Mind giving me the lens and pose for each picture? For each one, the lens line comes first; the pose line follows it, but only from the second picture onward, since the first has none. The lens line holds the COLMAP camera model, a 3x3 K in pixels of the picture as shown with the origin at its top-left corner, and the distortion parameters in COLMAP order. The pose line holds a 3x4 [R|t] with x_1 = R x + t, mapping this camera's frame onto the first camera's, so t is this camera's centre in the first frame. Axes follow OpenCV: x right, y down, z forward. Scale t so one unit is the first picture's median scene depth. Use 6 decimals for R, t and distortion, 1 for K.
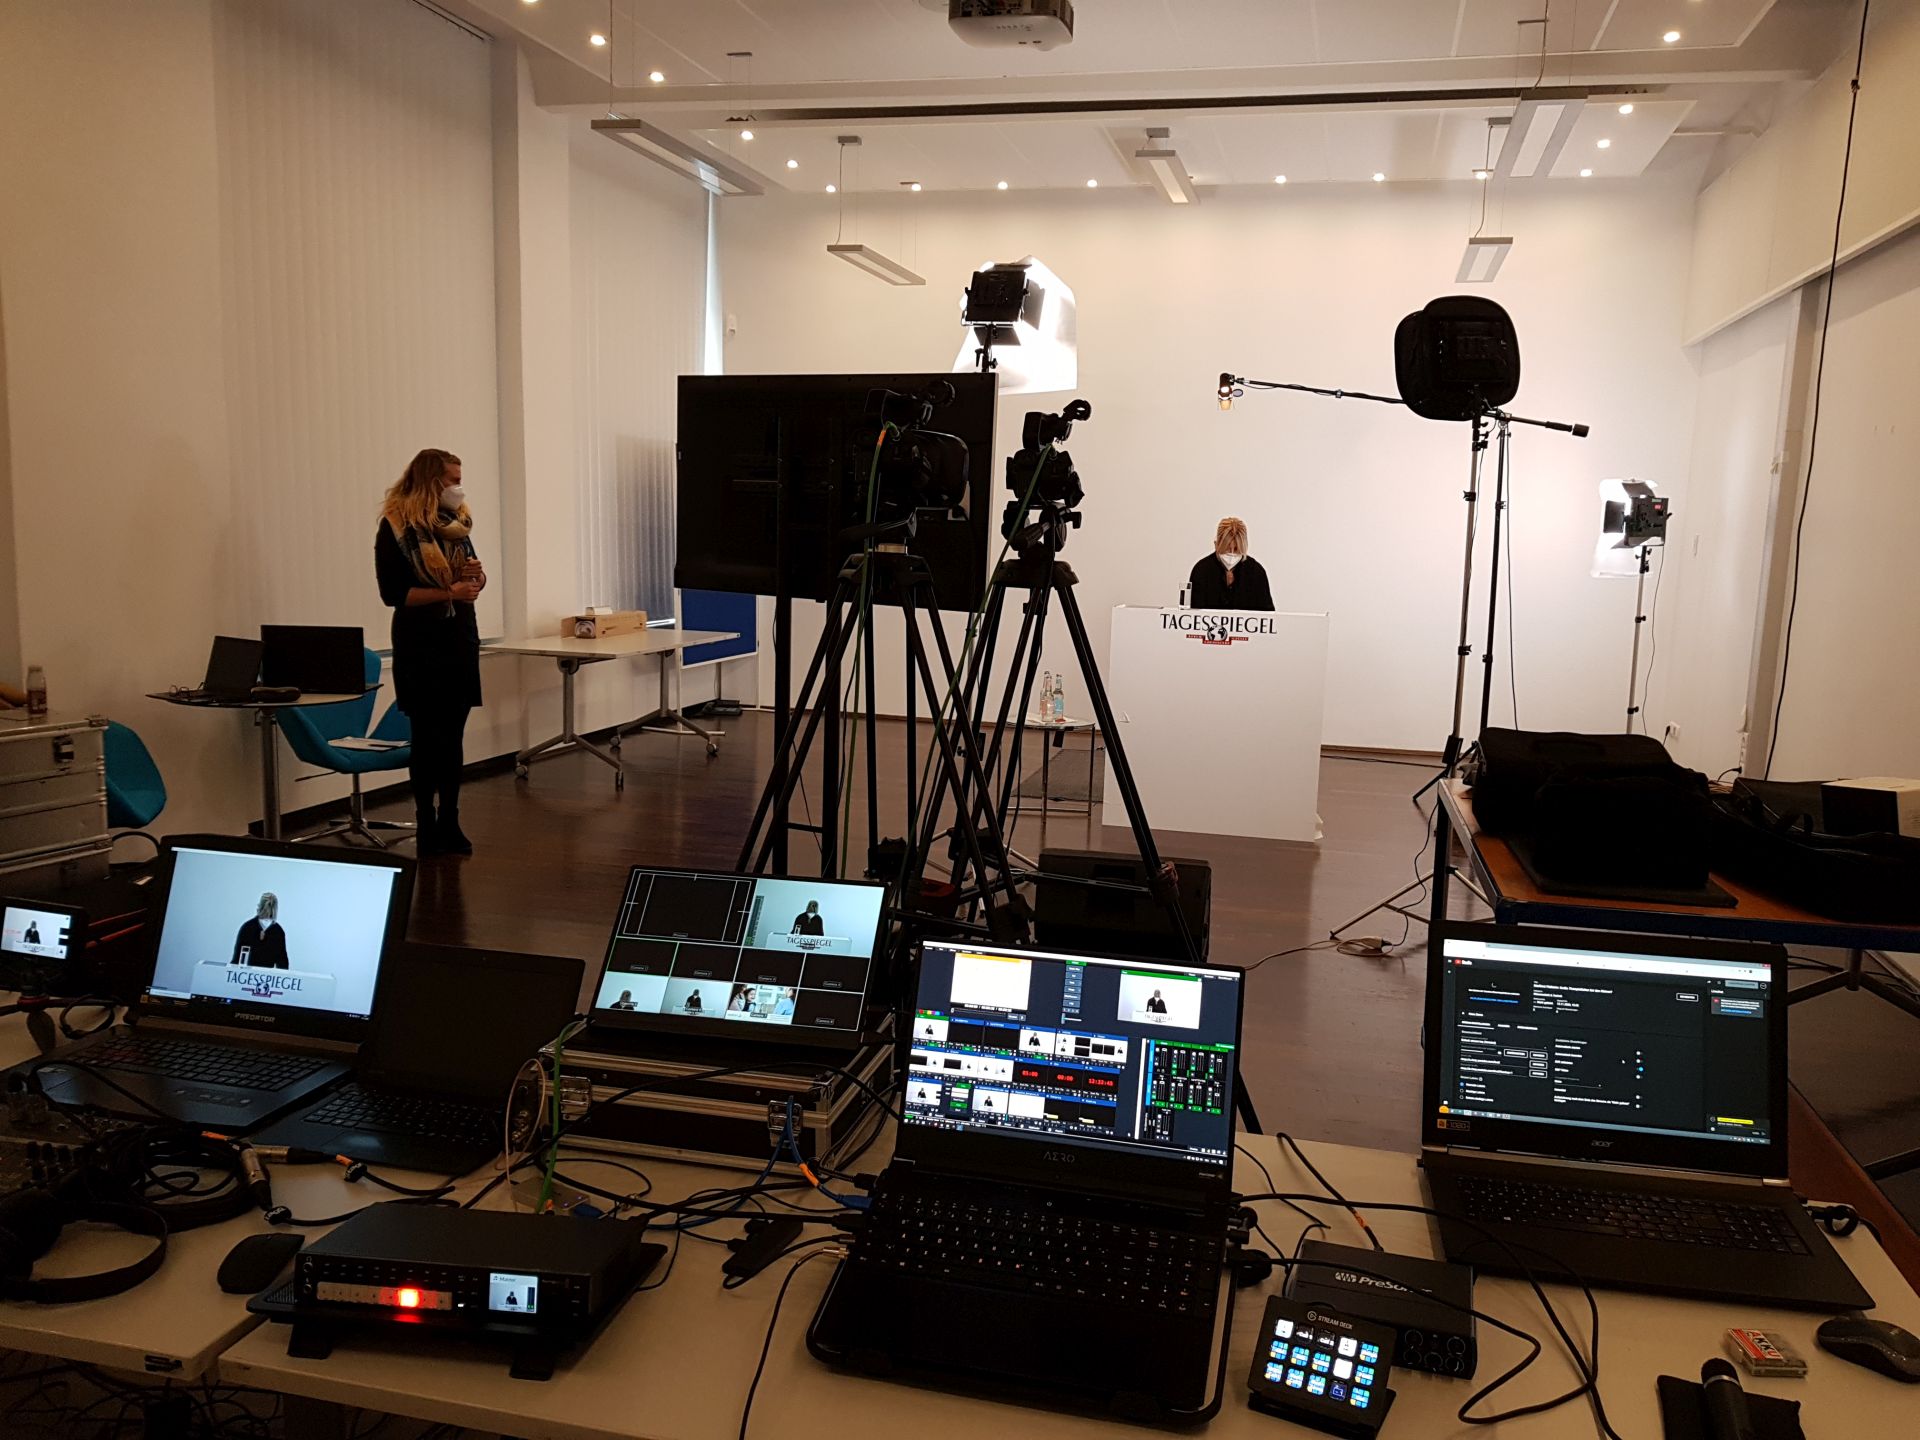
lens RADIAL K [[1489.8, 0, 978.1], [0, 1489.8, 749.2], [0, 0, 1]] dist [0.105015, -0.204118]
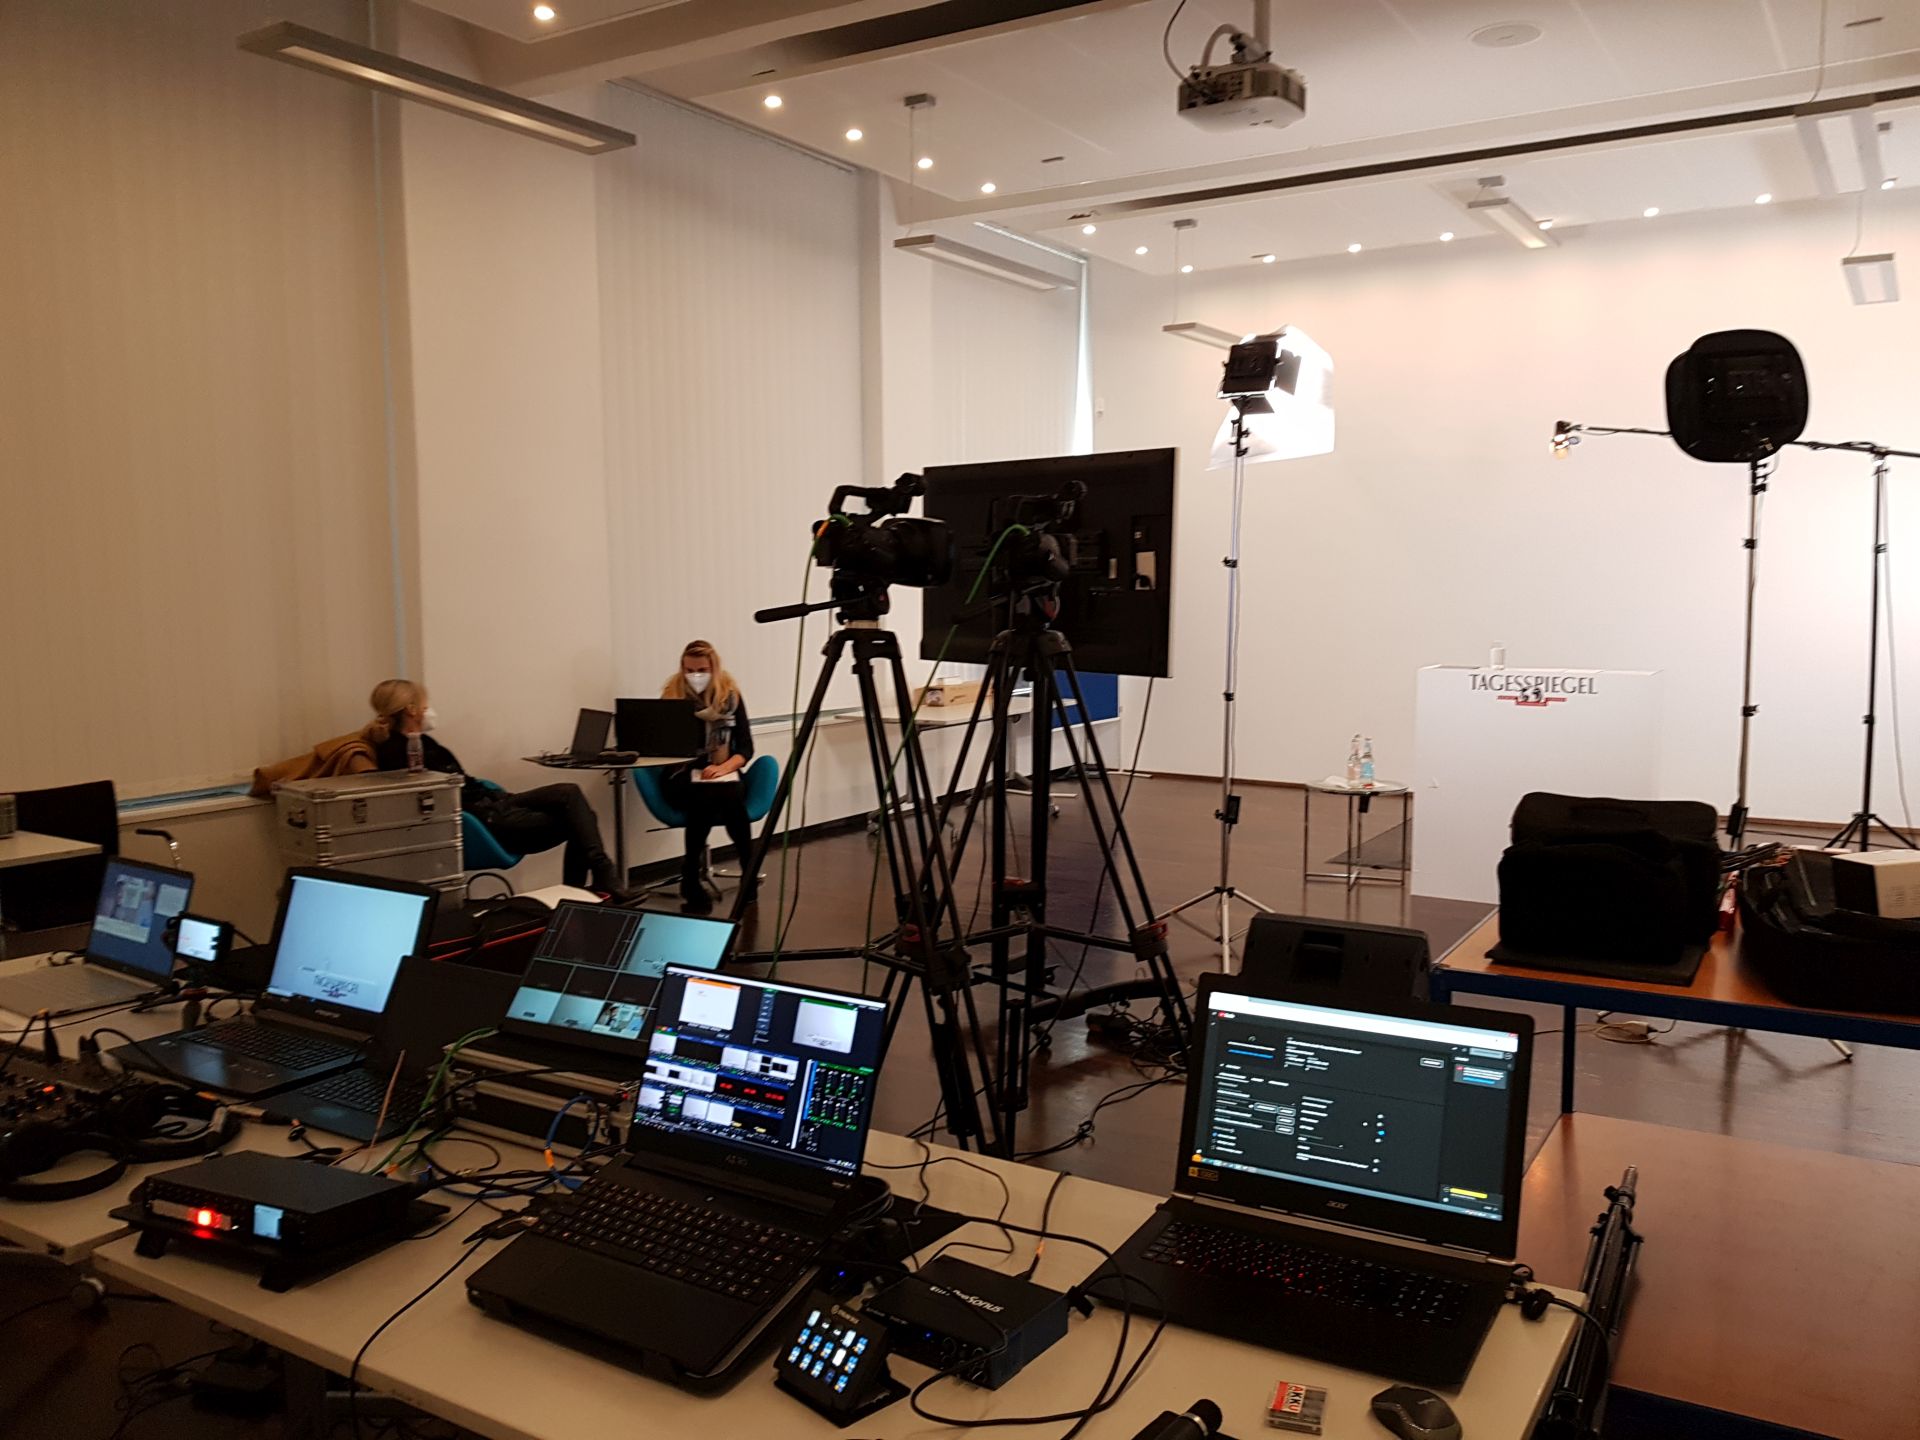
lens RADIAL K [[1495.1, 0, 991.3], [0, 1495.1, 740.2], [0, 0, 1]] dist [0.093520, -0.162611]
pose [[0.951322, -0.002205, -0.308191, 0.485751], [-0.013020, 0.998794, -0.047336, 0.004030], [0.307924, 0.049045, 0.950146, -0.035862]]
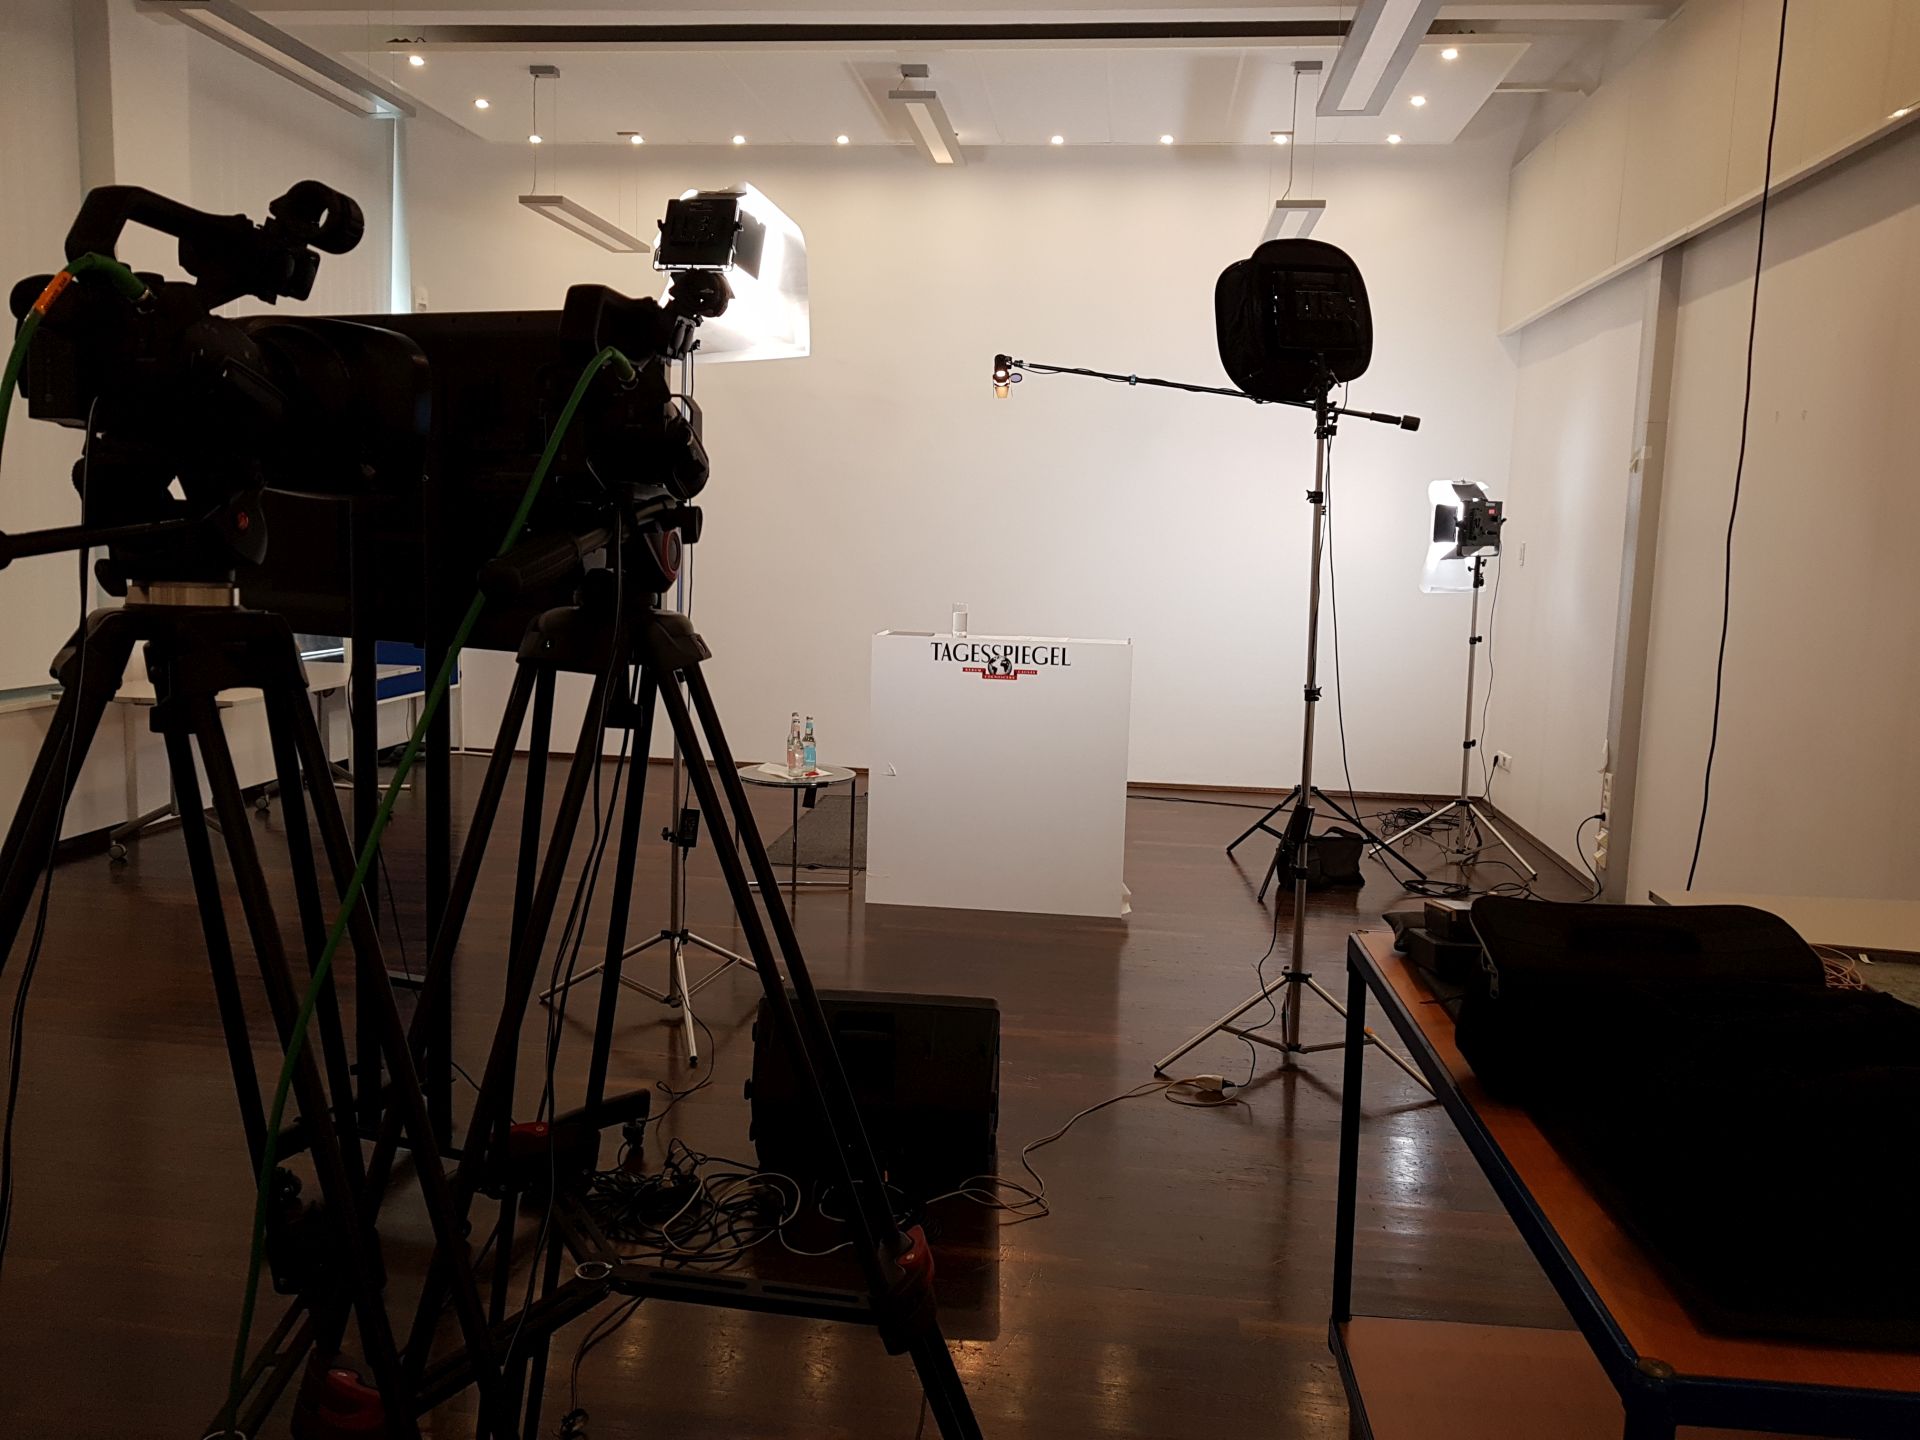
lens RADIAL K [[1480.7, 0, 948.8], [0, 1480.7, 718.9], [0, 0, 1]] dist [0.112597, -0.186795]
pose [[0.992233, -0.018976, 0.122938, 0.120316], [0.021995, 0.999488, -0.023250, -0.113470], [-0.122434, 0.025773, 0.992142, 0.747572]]
